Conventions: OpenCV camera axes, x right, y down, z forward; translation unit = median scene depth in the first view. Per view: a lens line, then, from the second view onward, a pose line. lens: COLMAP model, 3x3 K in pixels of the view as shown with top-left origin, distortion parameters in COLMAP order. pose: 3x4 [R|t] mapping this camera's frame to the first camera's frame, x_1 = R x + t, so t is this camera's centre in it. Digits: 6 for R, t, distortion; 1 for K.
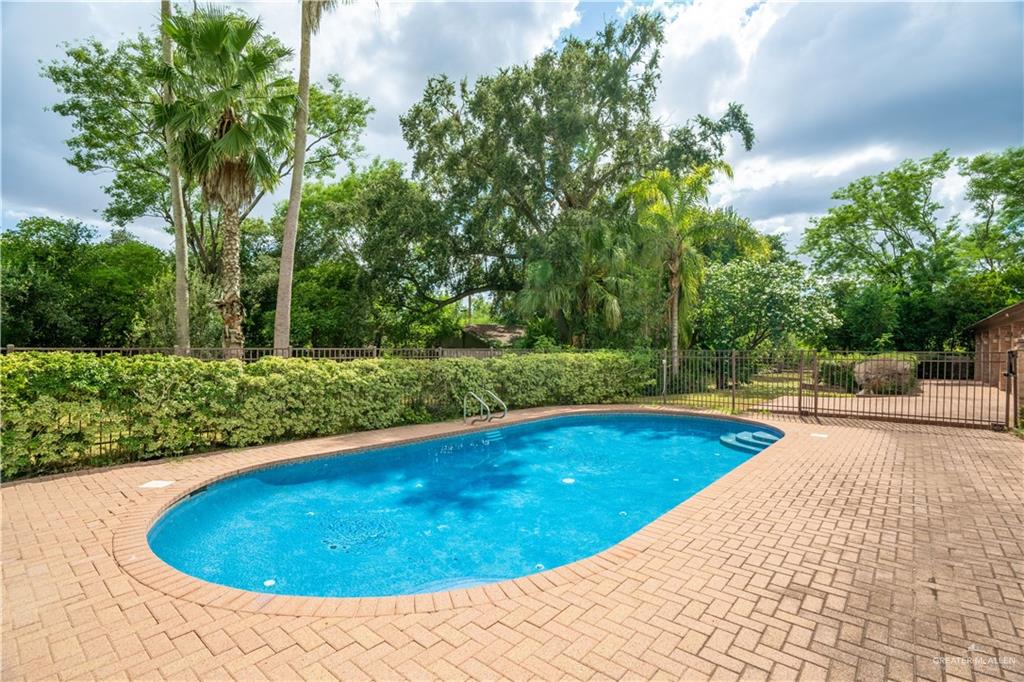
lens RADIAL K [[476.7, 0, 510.7], [0, 476.7, 342.9], [0, 0, 1]] dist [-0.029283, -0.000684]
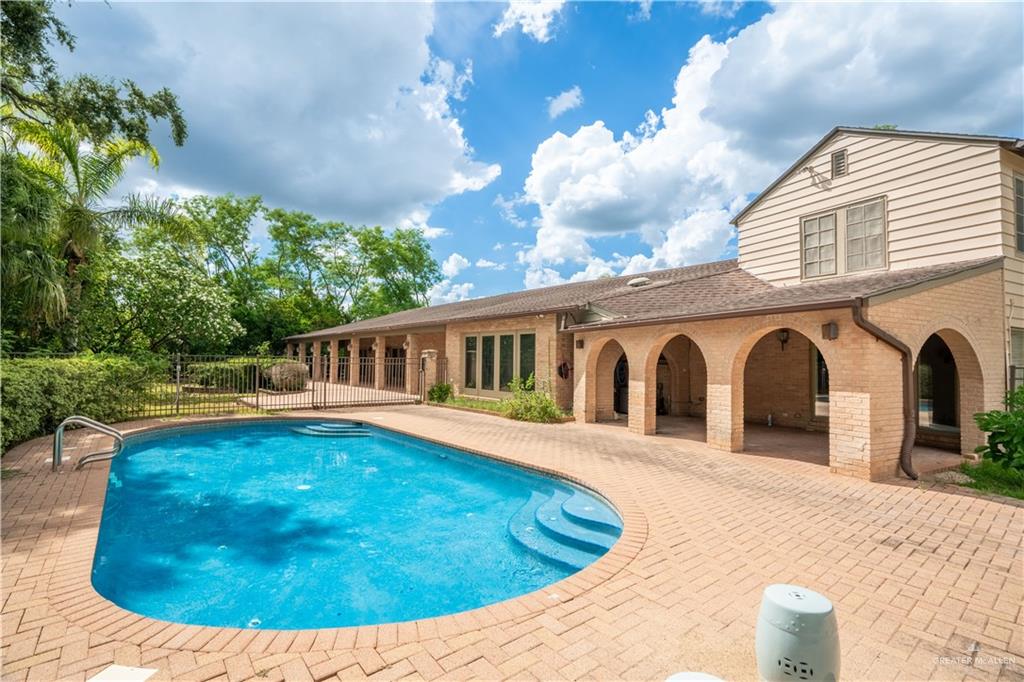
lens RADIAL K [[476.7, 0, 510.3], [0, 476.7, 343.3], [0, 0, 1]] dist [-0.029283, -0.000684]
pose [[0.144743, 0.022449, 0.989215, -0.325546], [-0.011035, 0.999717, -0.021073, 0.003798], [-0.989408, -0.007865, 0.144950, 0.191971]]
